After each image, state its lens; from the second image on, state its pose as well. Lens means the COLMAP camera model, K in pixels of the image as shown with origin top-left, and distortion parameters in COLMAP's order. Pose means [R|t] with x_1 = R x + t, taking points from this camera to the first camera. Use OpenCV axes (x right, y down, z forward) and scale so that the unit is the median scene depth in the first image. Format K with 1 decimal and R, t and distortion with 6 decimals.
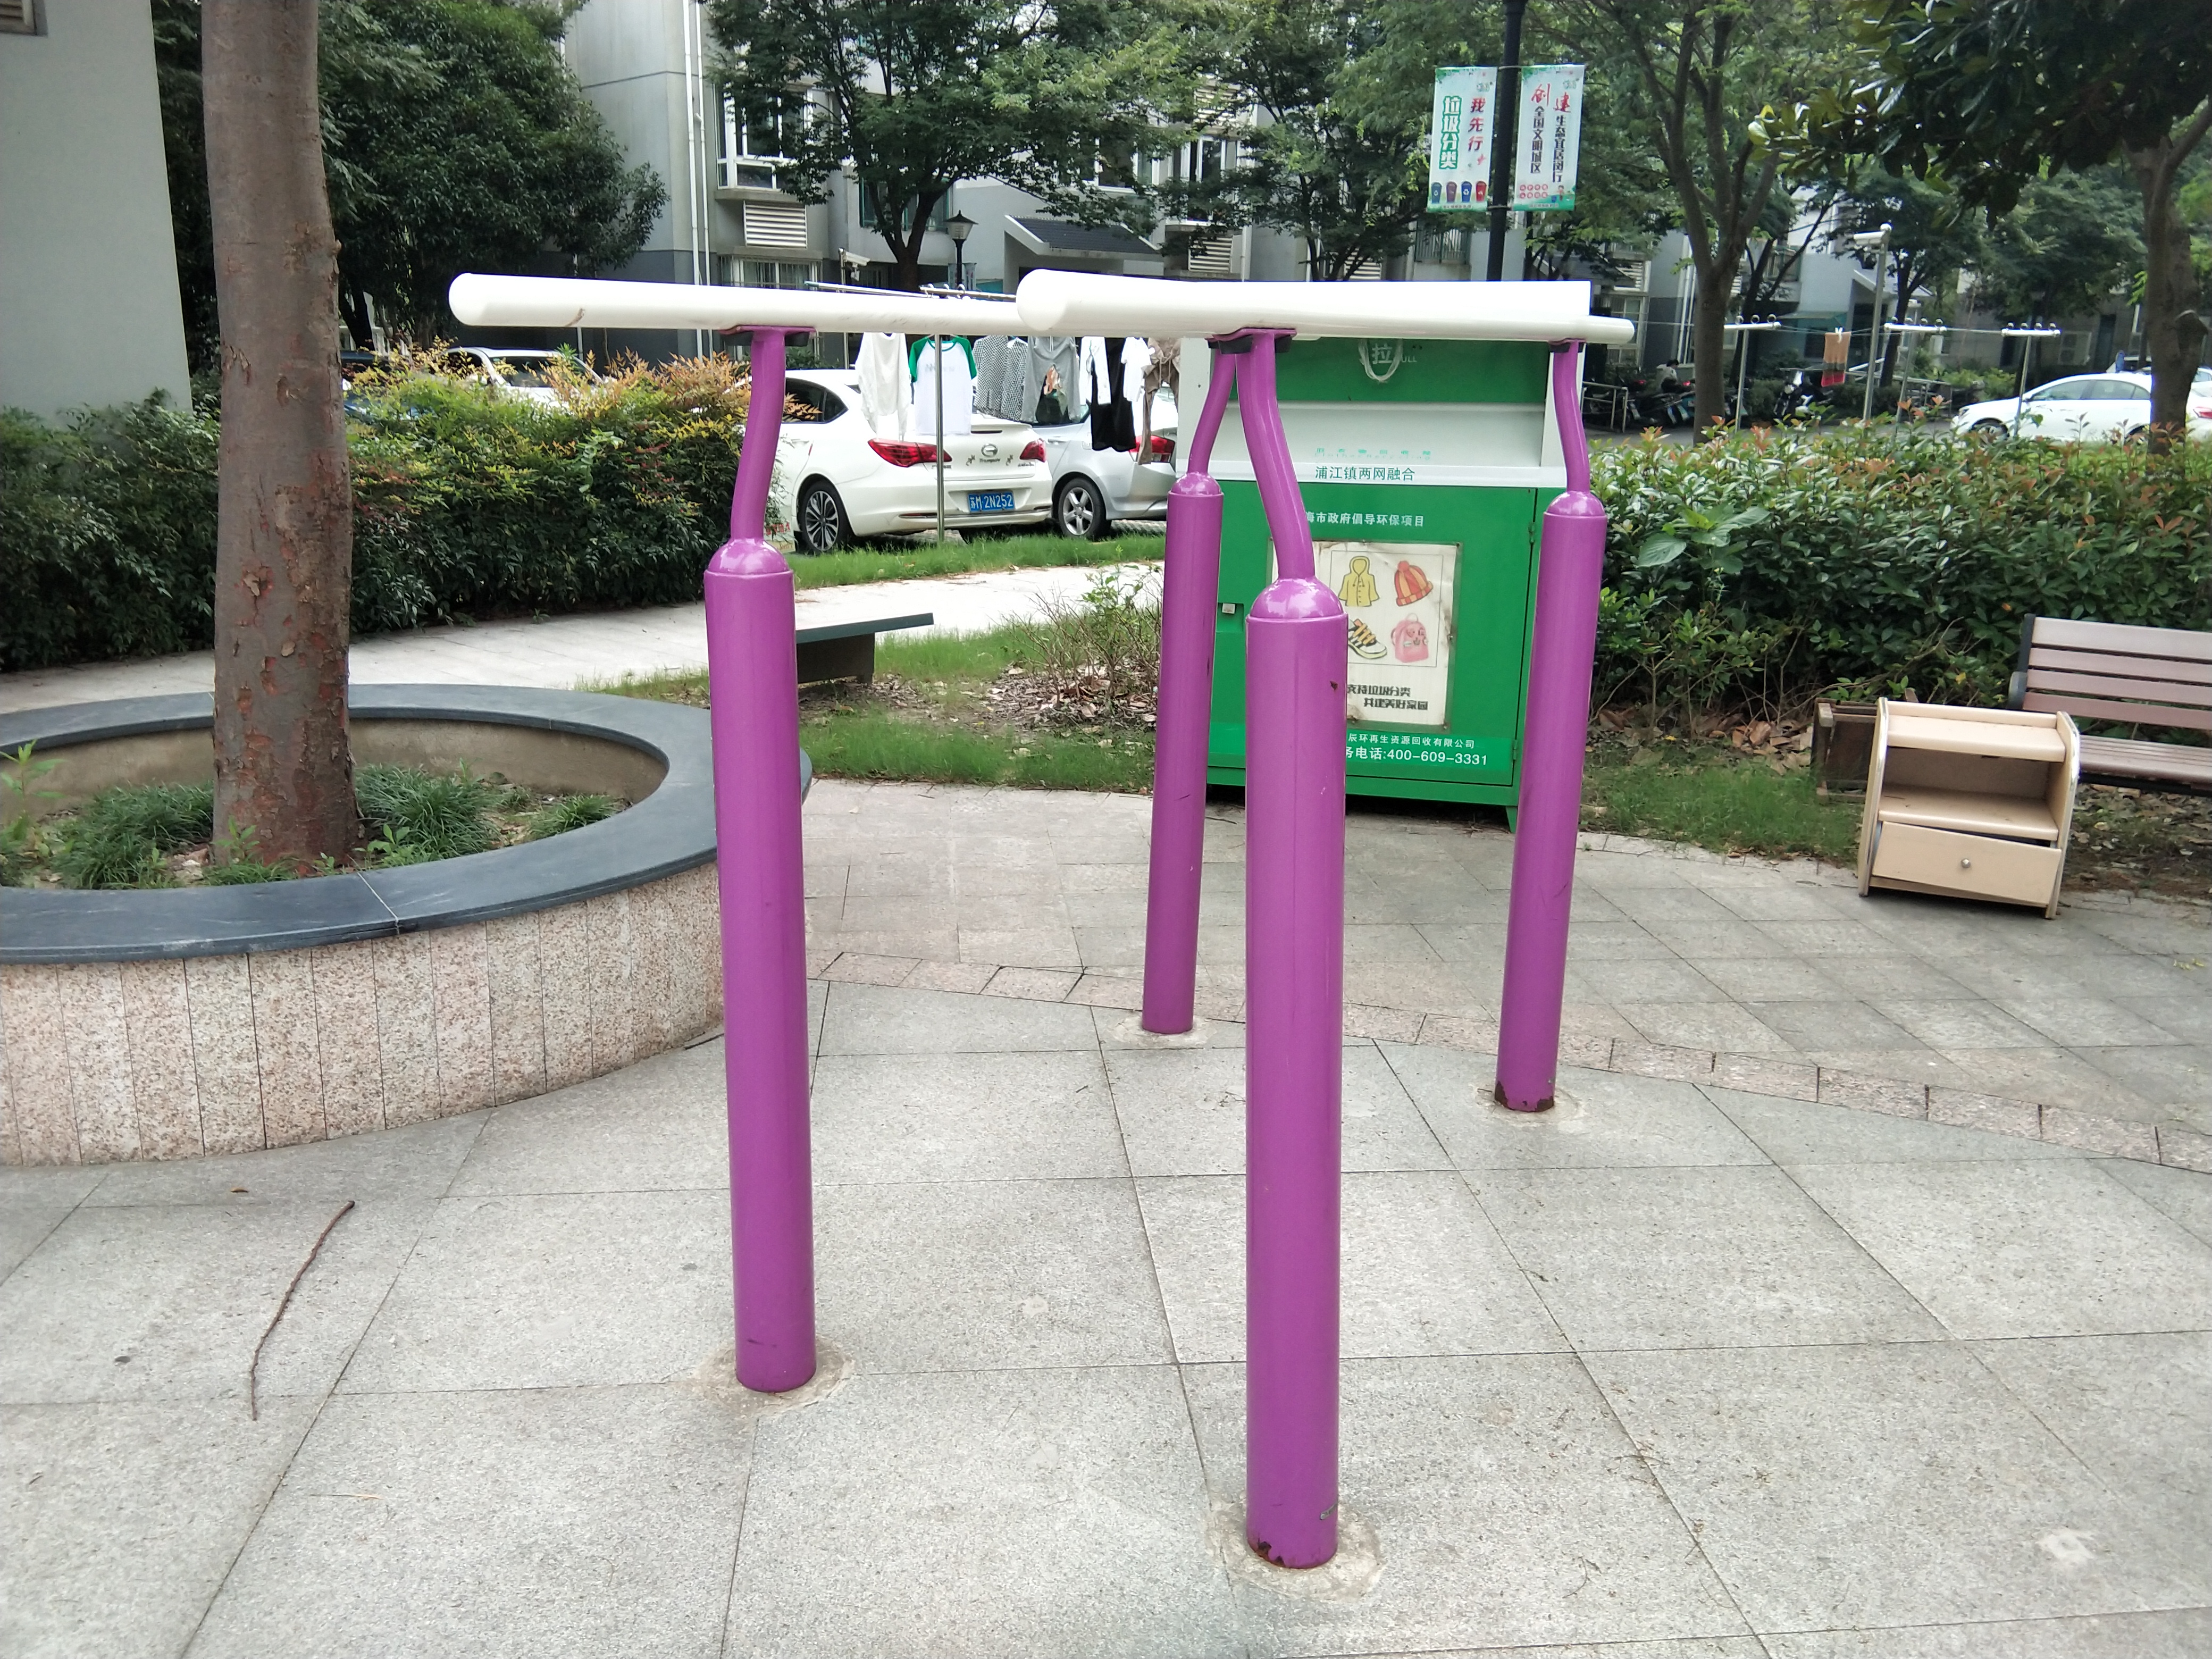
lens RADIAL K [[1793.5, 0, 1106.8], [0, 1793.5, 851.7], [0, 0, 1]] dist [0.083611, -0.130632]
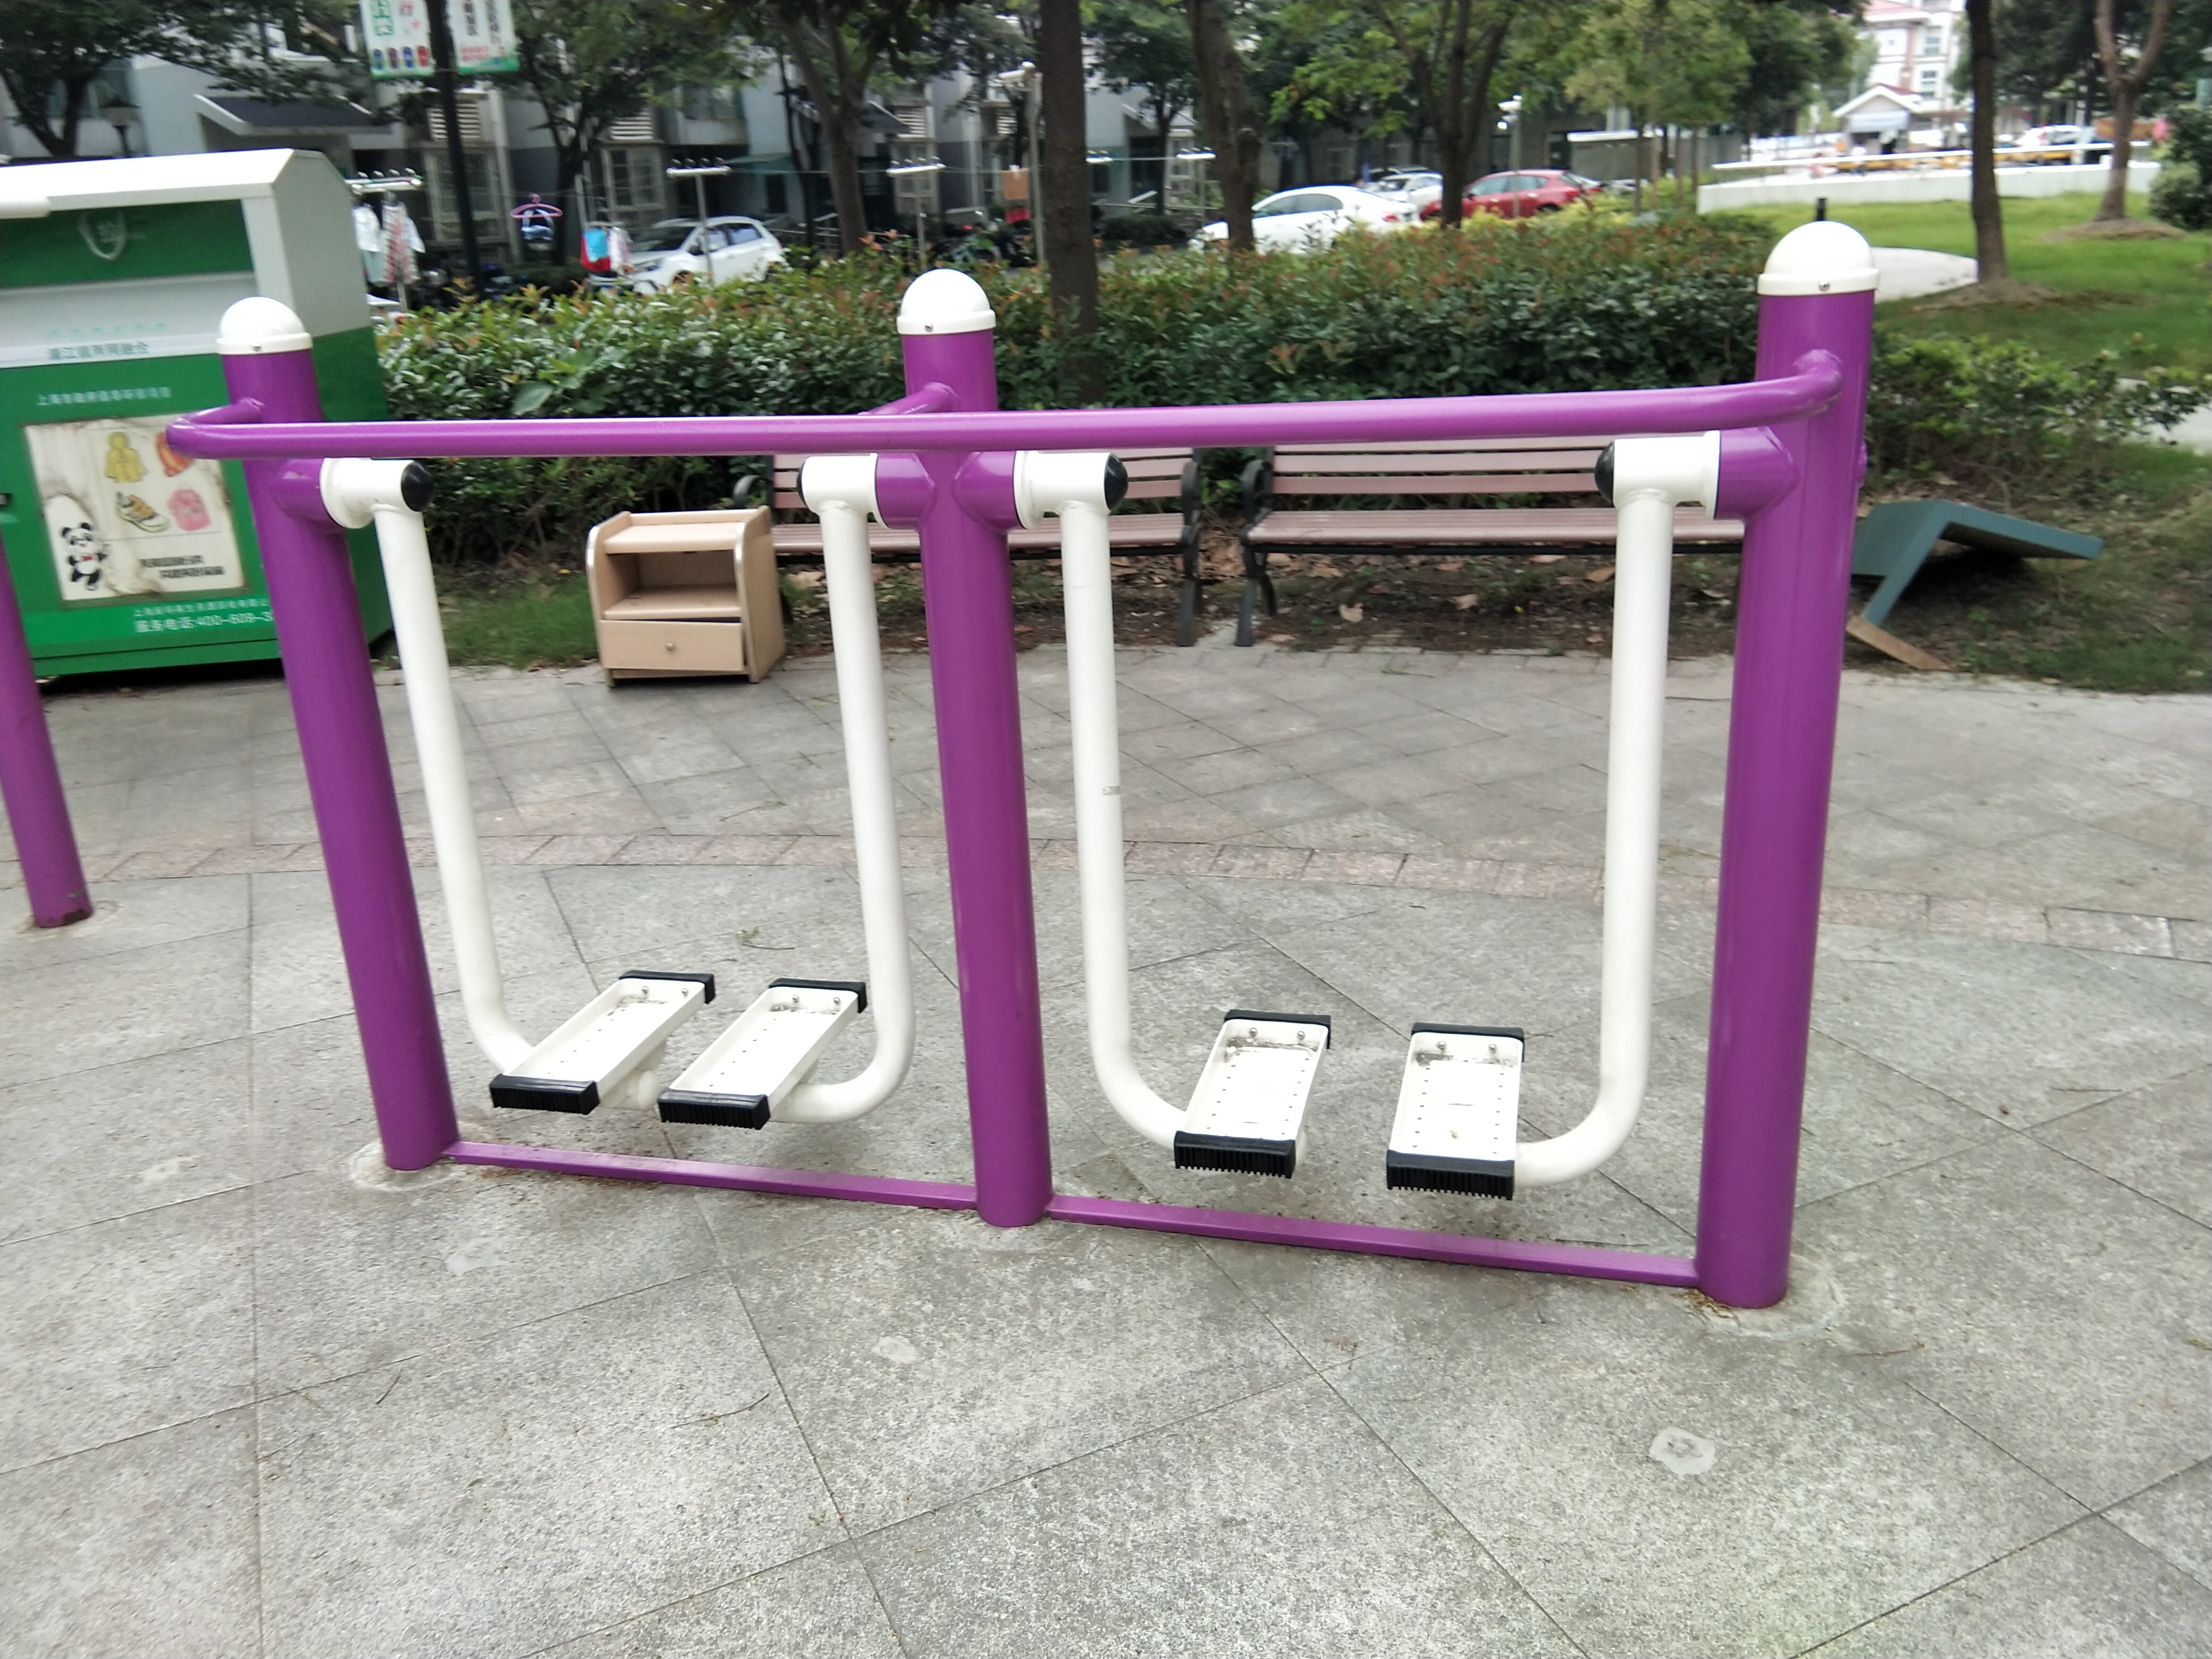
lens RADIAL K [[1793.5, 0, 1093.0], [0, 1793.5, 814.7], [0, 0, 1]] dist [0.083611, -0.130632]
pose [[0.937054, -0.175121, 0.302096, 0.304603], [0.159035, 0.984246, 0.077254, 0.055672], [-0.310866, -0.024348, 0.950142, -0.149586]]
